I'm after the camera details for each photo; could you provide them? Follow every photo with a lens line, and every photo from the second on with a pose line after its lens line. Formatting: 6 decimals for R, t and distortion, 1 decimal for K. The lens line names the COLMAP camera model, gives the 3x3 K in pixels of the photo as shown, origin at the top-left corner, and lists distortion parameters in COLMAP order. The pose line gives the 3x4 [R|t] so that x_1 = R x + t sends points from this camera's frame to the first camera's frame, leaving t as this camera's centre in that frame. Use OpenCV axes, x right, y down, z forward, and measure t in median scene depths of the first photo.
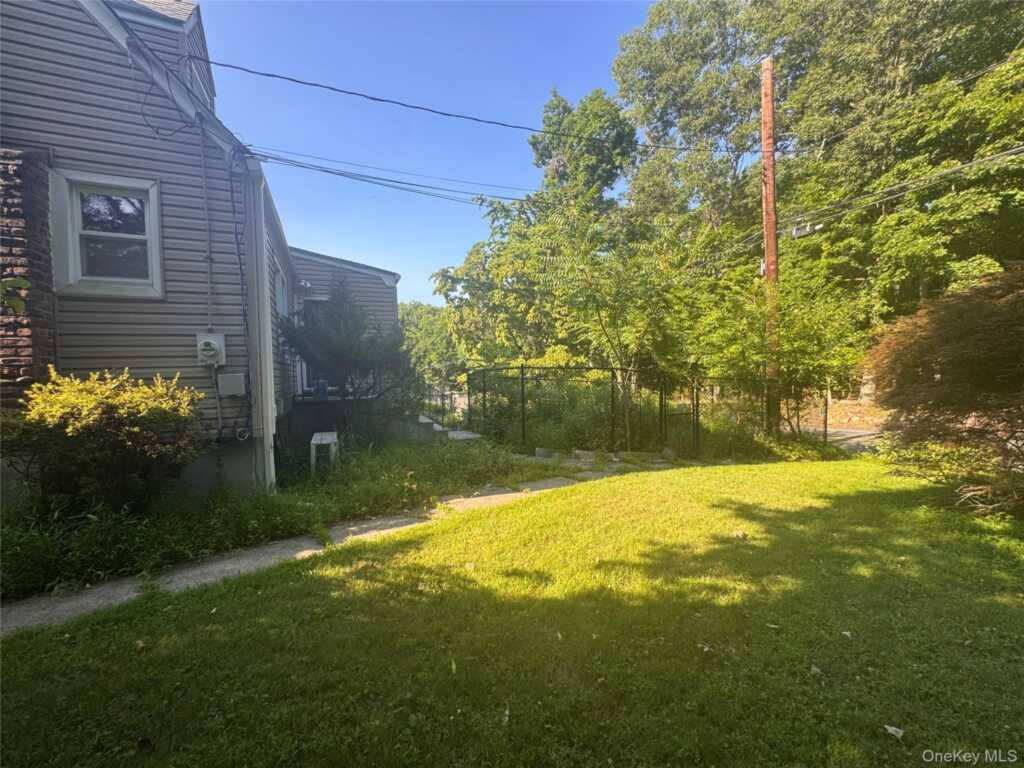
lens RADIAL K [[411.8, 0, 510.9], [0, 411.8, 384.6], [0, 0, 1]] dist [-0.005024, 0.000875]
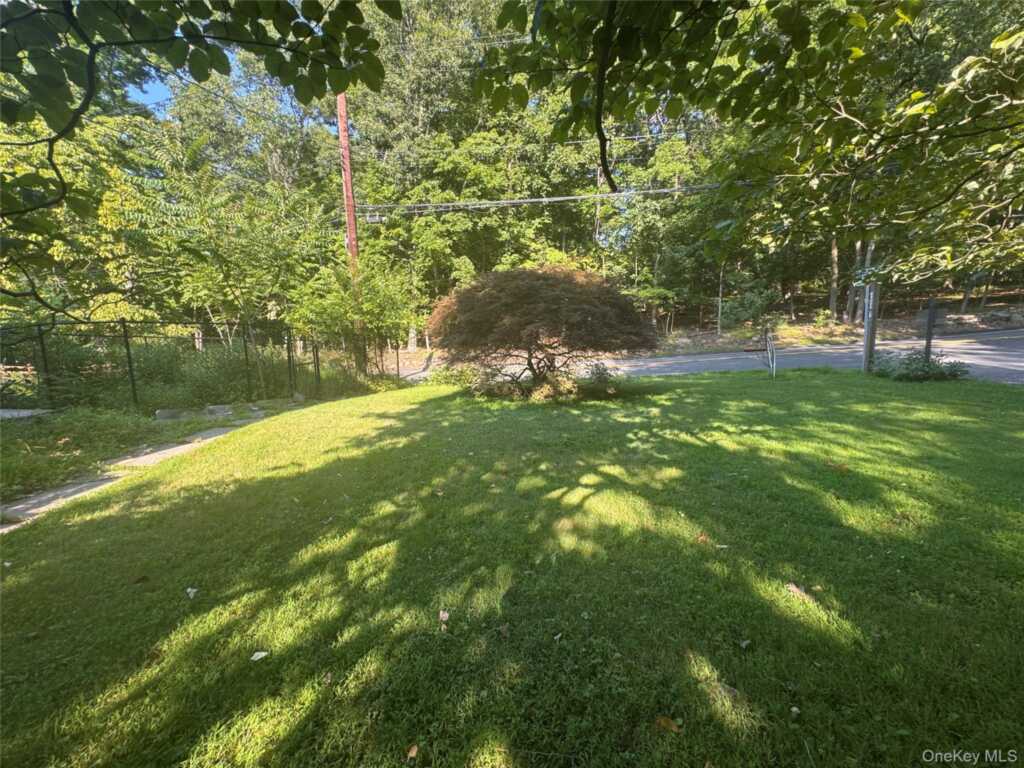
lens RADIAL K [[411.8, 0, 512.5], [0, 411.8, 384.0], [0, 0, 1]] dist [-0.005024, 0.000875]
pose [[0.562716, -0.106566, 0.819753, -0.408331], [0.022465, 0.993261, 0.113701, 0.015943], [-0.826345, -0.045566, 0.561318, -0.283468]]
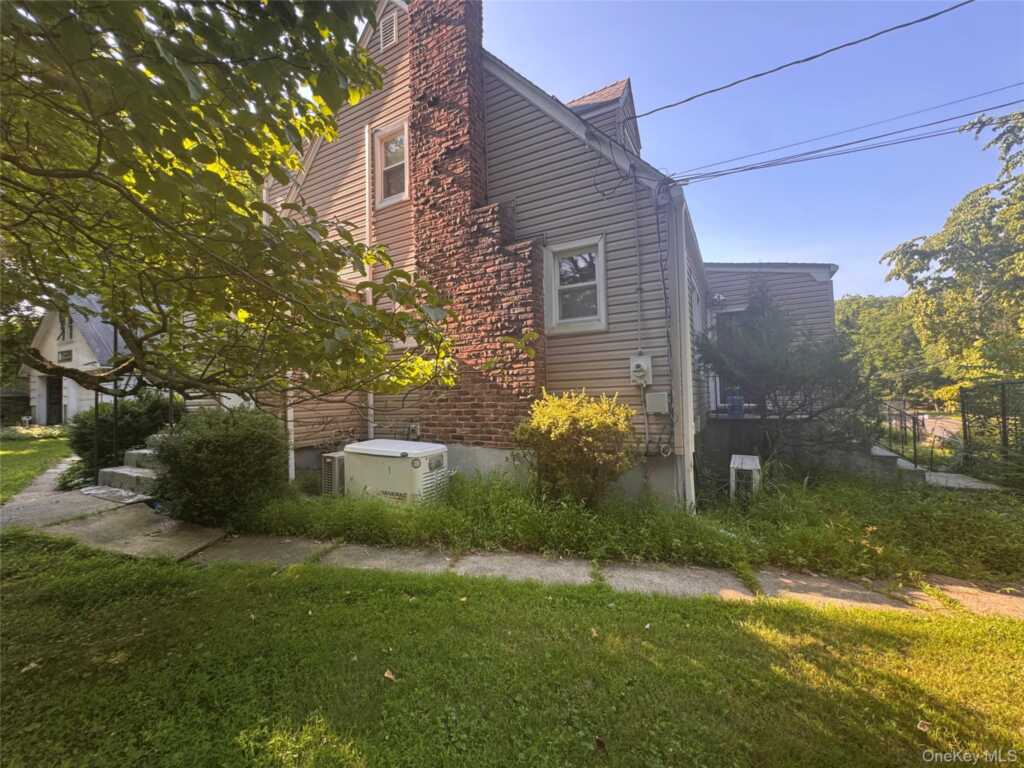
lens RADIAL K [[411.8, 0, 512.3], [0, 411.8, 385.8], [0, 0, 1]] dist [-0.005024, 0.000875]
pose [[0.611350, -0.007669, -0.791323, -0.055386], [-0.013737, 0.999700, -0.020302, -0.014788], [0.791241, 0.023282, 0.611061, 0.042000]]
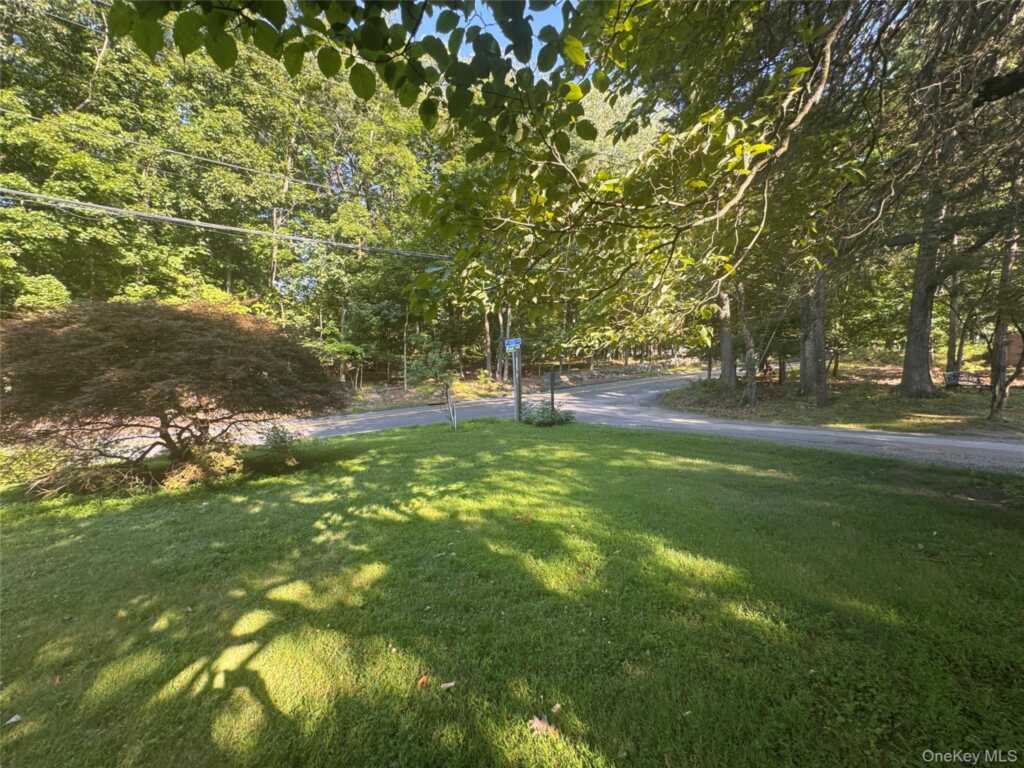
lens RADIAL K [[411.8, 0, 513.6], [0, 411.8, 381.9], [0, 0, 1]] dist [-0.005024, 0.000875]
pose [[-0.124551, 0.008405, 0.992178, -0.247880], [0.022551, 0.999730, -0.005638, -0.000420], [-0.991957, 0.021673, -0.124707, -0.238122]]
